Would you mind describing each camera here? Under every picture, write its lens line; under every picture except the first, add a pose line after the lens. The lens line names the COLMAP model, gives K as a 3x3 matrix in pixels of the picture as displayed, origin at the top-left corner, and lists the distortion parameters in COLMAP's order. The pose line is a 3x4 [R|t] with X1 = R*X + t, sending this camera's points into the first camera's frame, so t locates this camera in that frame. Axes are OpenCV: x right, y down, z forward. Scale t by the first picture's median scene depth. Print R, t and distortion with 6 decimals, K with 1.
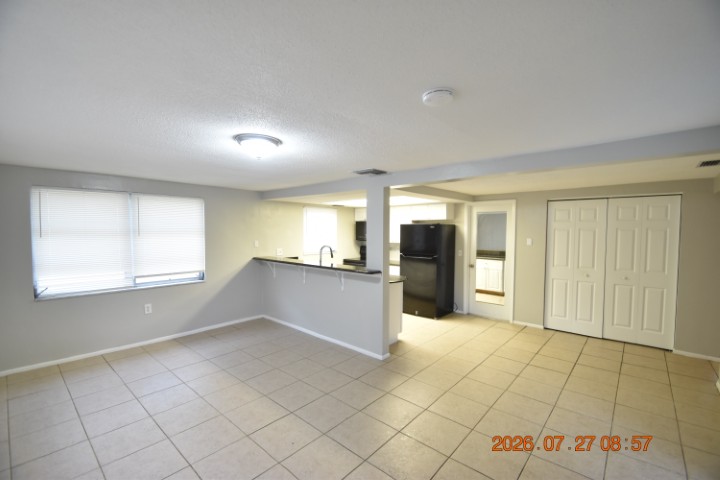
lens RADIAL K [[317.0, 0, 356.1], [0, 317.0, 241.0], [0, 0, 1]] dist [0.011364, -0.018432]
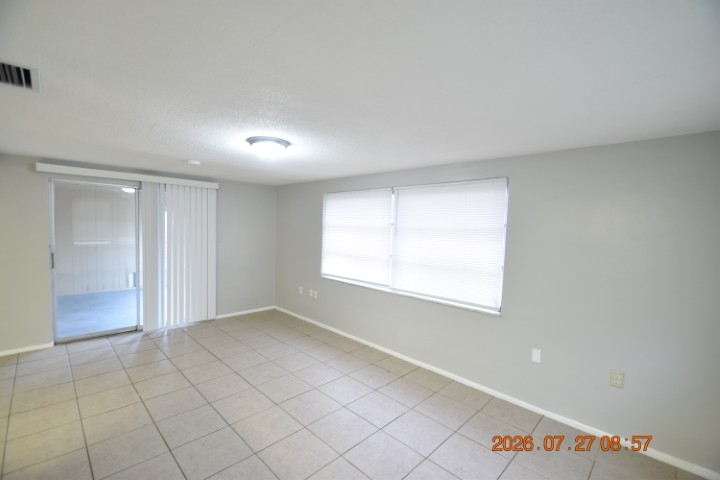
lens RADIAL K [[317.0, 0, 356.1], [0, 317.0, 241.0], [0, 0, 1]] dist [0.011364, -0.018432]
pose [[-0.998704, -0.032005, 0.039578, -0.340219], [-0.028789, 0.996434, 0.079310, -0.037820], [-0.041975, 0.078068, -0.996064, 1.077167]]
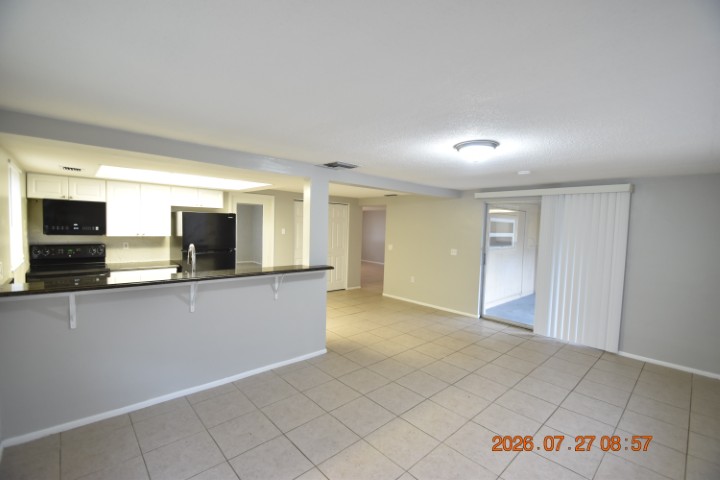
lens RADIAL K [[317.0, 0, 356.1], [0, 317.0, 241.0], [0, 0, 1]] dist [0.011364, -0.018432]
pose [[0.090945, -0.049497, 0.994625, -0.735770], [0.000997, 0.998768, 0.049612, -0.024751], [-0.995855, -0.003521, 0.090882, 0.667891]]
